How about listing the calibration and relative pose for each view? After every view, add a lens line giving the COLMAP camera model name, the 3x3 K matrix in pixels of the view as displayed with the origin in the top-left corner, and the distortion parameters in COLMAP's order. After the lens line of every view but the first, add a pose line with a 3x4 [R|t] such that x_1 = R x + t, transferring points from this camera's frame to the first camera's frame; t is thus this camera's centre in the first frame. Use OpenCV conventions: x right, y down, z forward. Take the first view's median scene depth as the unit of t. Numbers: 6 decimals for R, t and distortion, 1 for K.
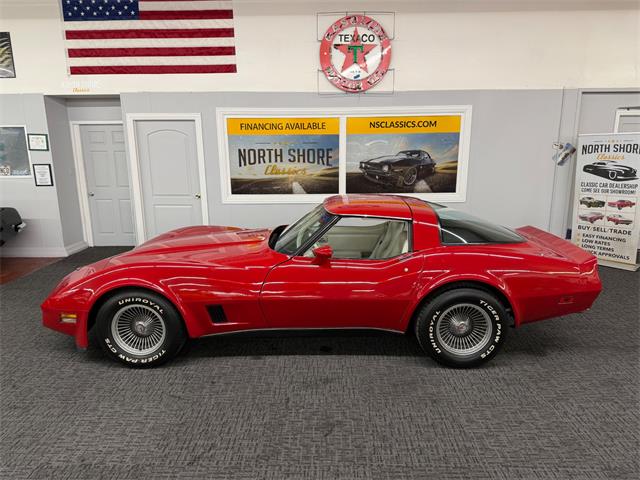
lens RADIAL K [[451.6, 0, 315.6], [0, 451.6, 244.6], [0, 0, 1]] dist [0.016699, -0.035453]
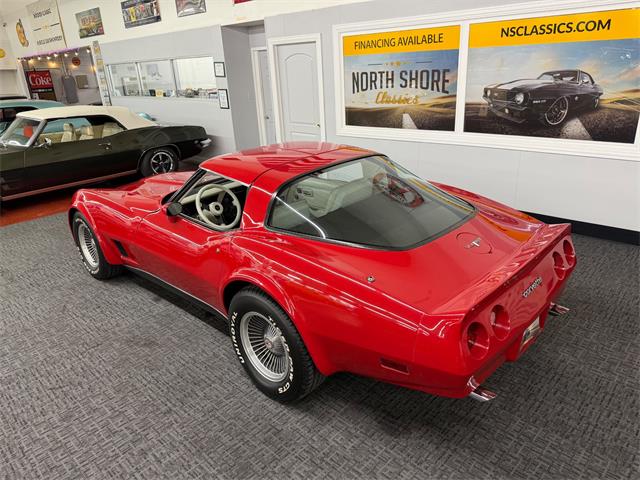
lens RADIAL K [[451.6, 0, 315.5], [0, 451.6, 237.6], [0, 0, 1]] dist [0.016699, -0.035453]
pose [[0.740123, 0.215062, -0.637155, 0.406594], [-0.113199, 0.973806, 0.197201, -0.063722], [0.662876, -0.073828, 0.745080, 0.272818]]
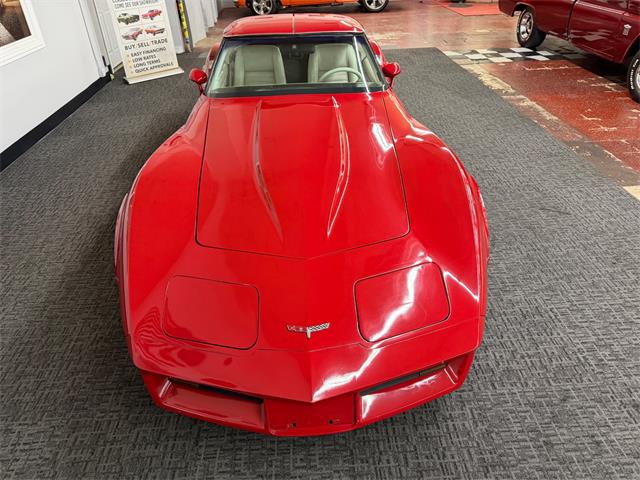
lens RADIAL K [[451.6, 0, 323.4], [0, 451.6, 239.2], [0, 0, 1]] dist [0.016699, -0.035453]
pose [[-0.079757, -0.540883, 0.837308, -0.502487], [0.252302, 0.801678, 0.541900, -0.127036], [-0.964356, 0.254475, 0.072527, 0.593647]]
